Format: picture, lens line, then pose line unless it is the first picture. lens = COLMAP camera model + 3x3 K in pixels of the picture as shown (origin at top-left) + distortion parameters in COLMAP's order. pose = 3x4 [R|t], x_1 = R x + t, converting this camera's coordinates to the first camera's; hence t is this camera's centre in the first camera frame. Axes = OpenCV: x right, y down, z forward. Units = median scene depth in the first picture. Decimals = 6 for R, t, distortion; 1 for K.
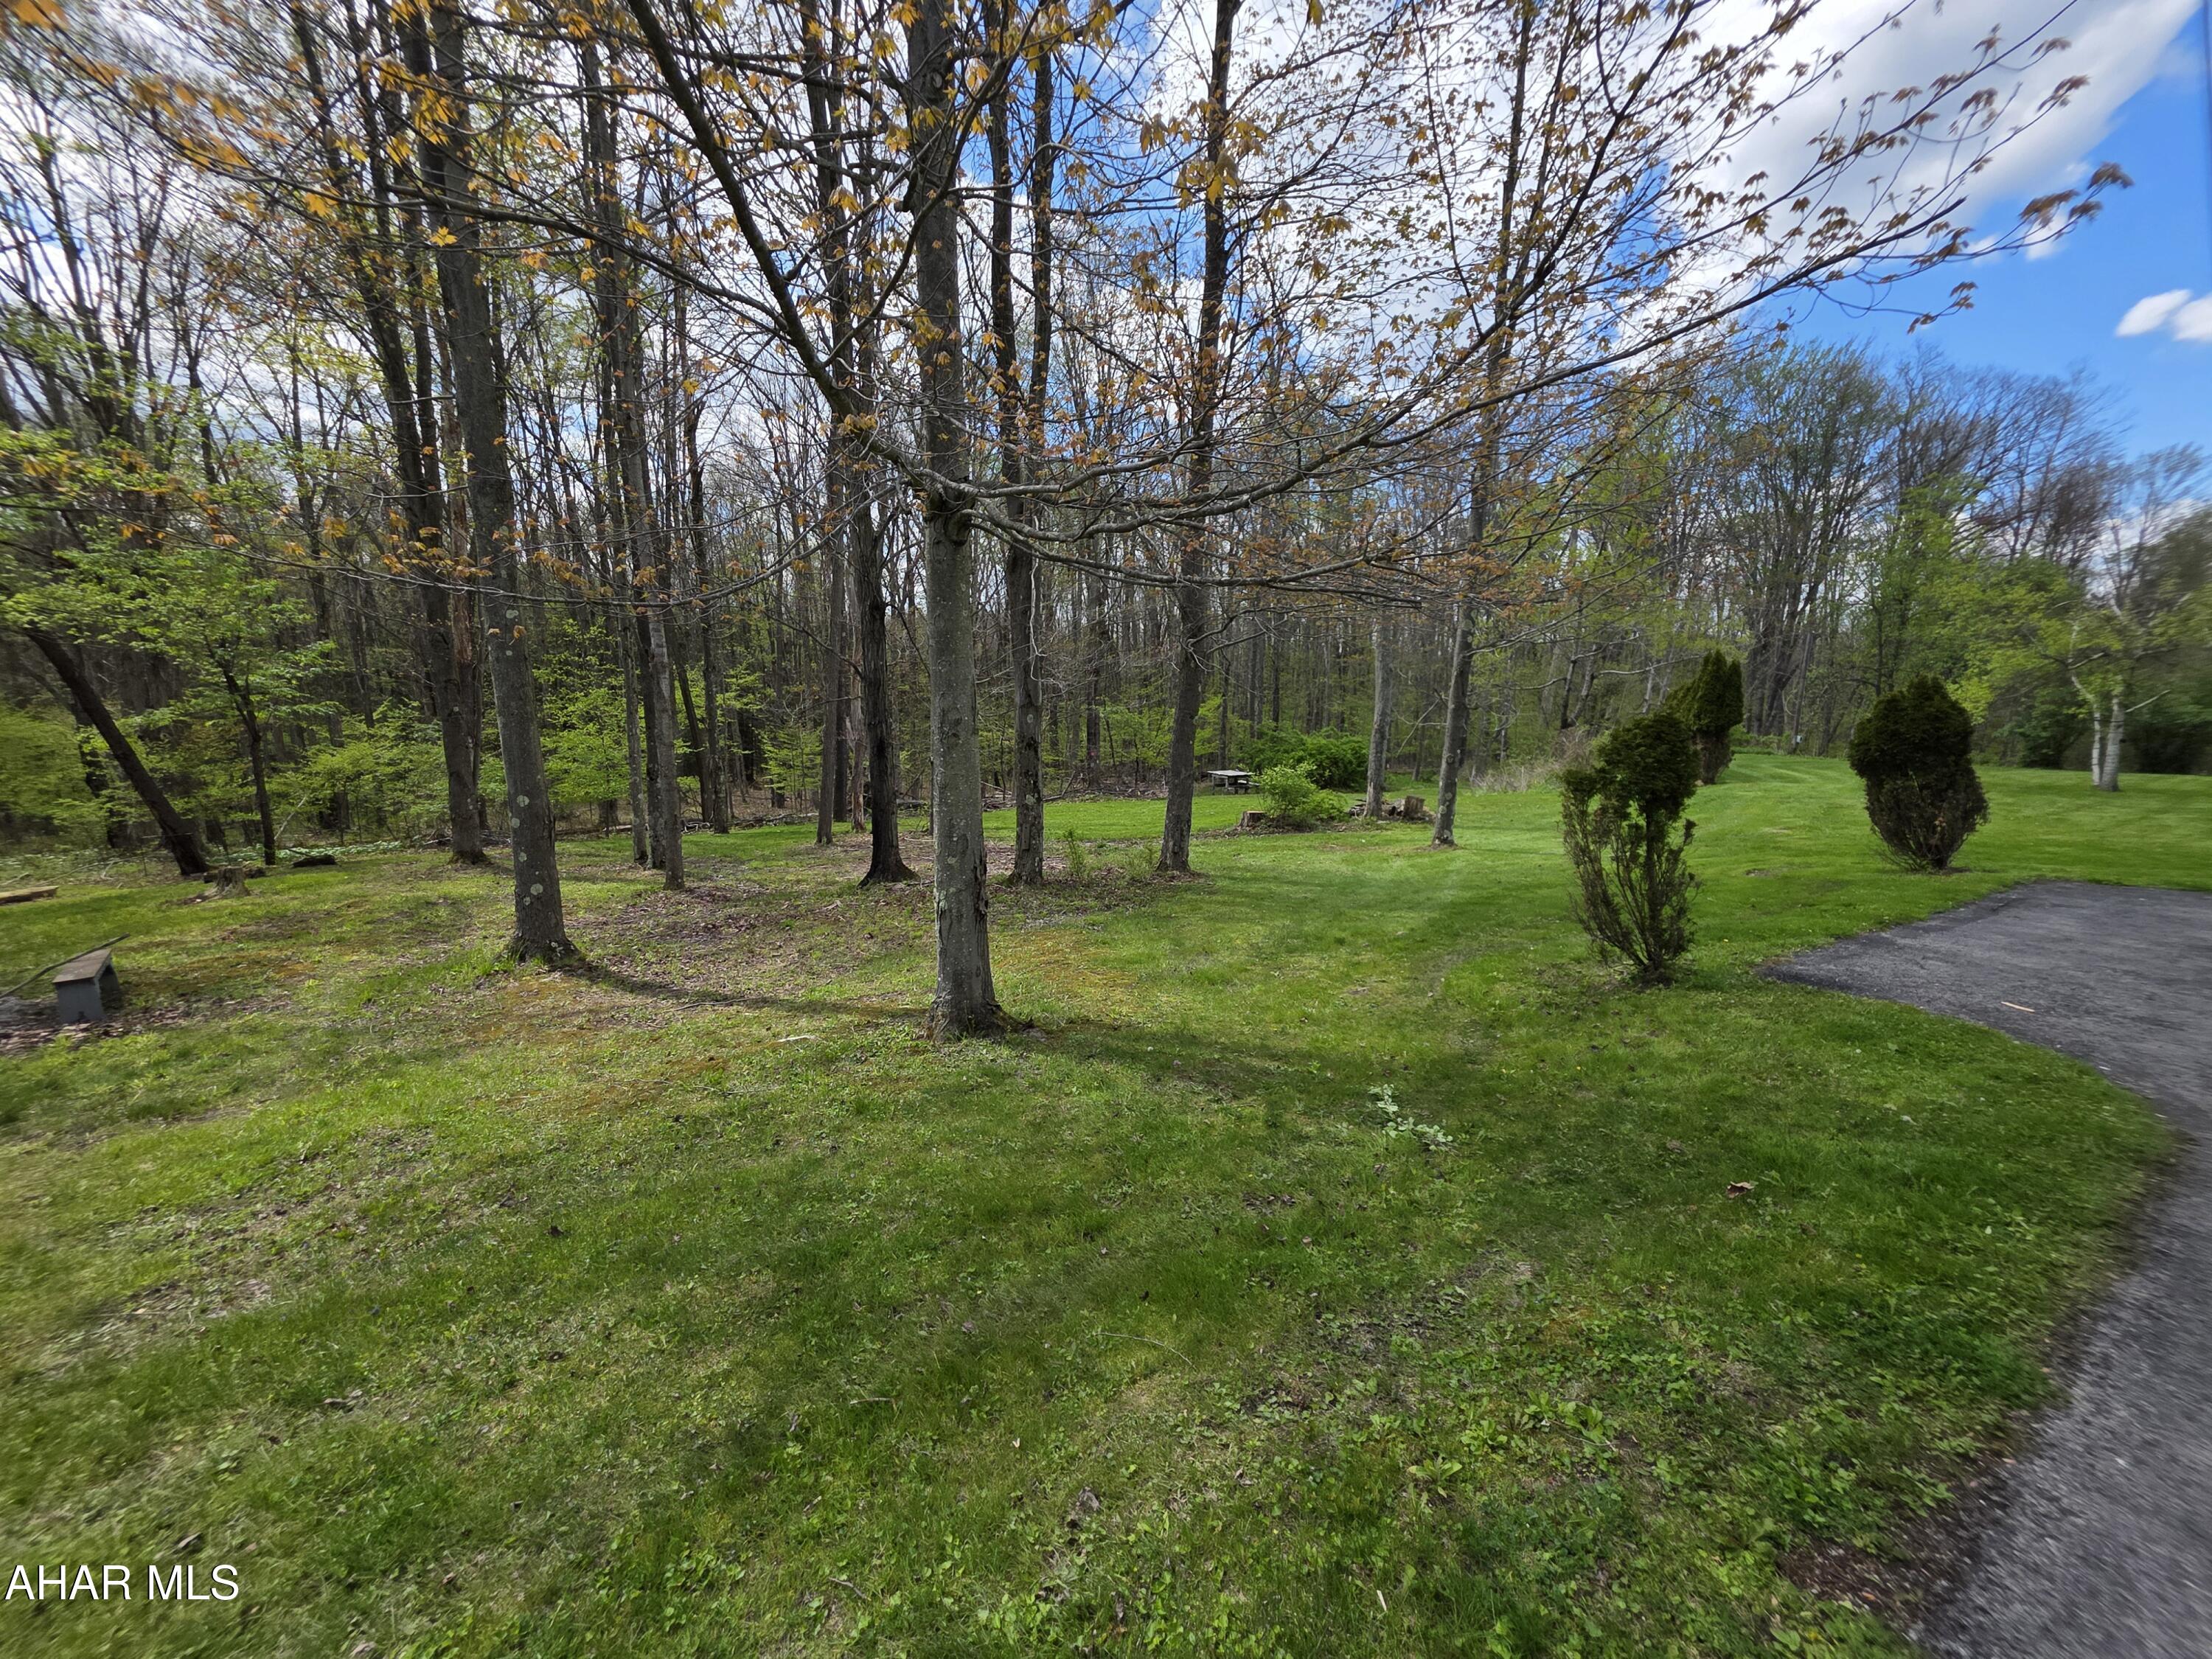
lens RADIAL K [[895.5, 0, 1118.0], [0, 895.5, 820.0], [0, 0, 1]] dist [-0.000715, 0.000142]
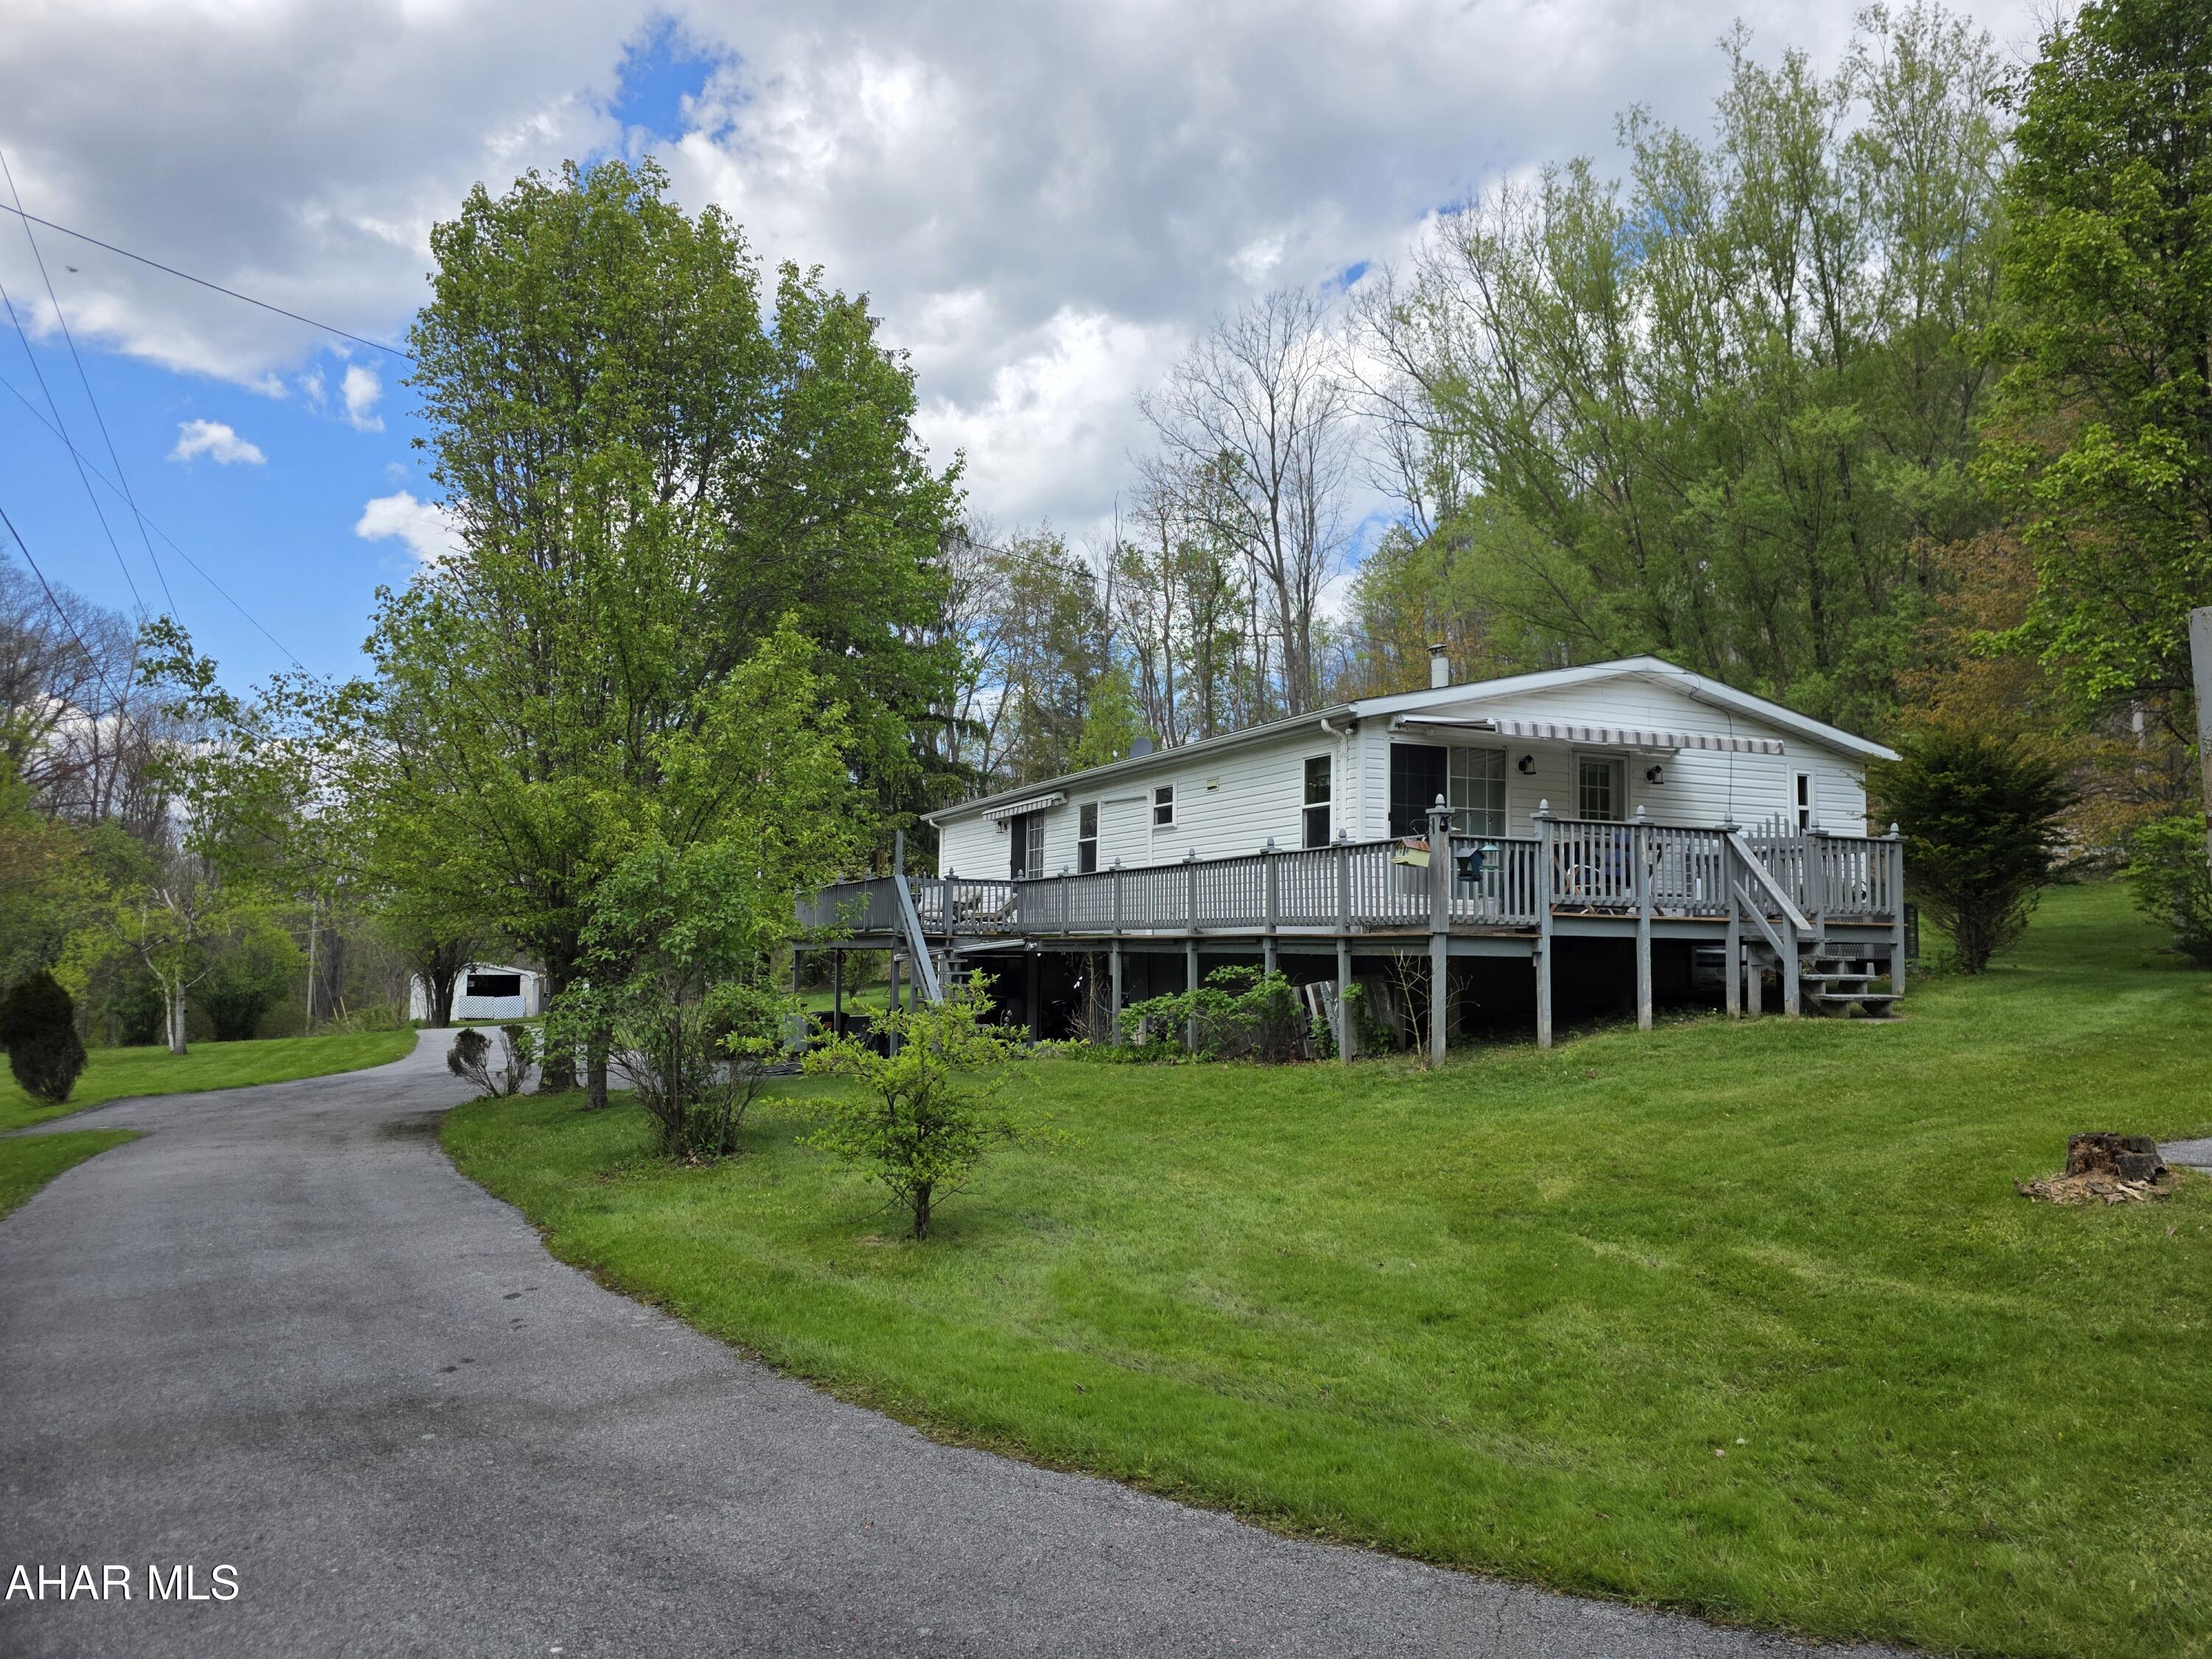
lens RADIAL K [[1476.6, 0, 1106.0], [0, 1476.6, 829.5], [0, 0, 1]] dist [-0.001374, -0.003819]
pose [[0.200834, 0.063708, 0.977552, -0.558727], [0.164961, 0.981434, -0.097852, 0.067080], [-0.965636, 0.180910, 0.186596, -0.585770]]
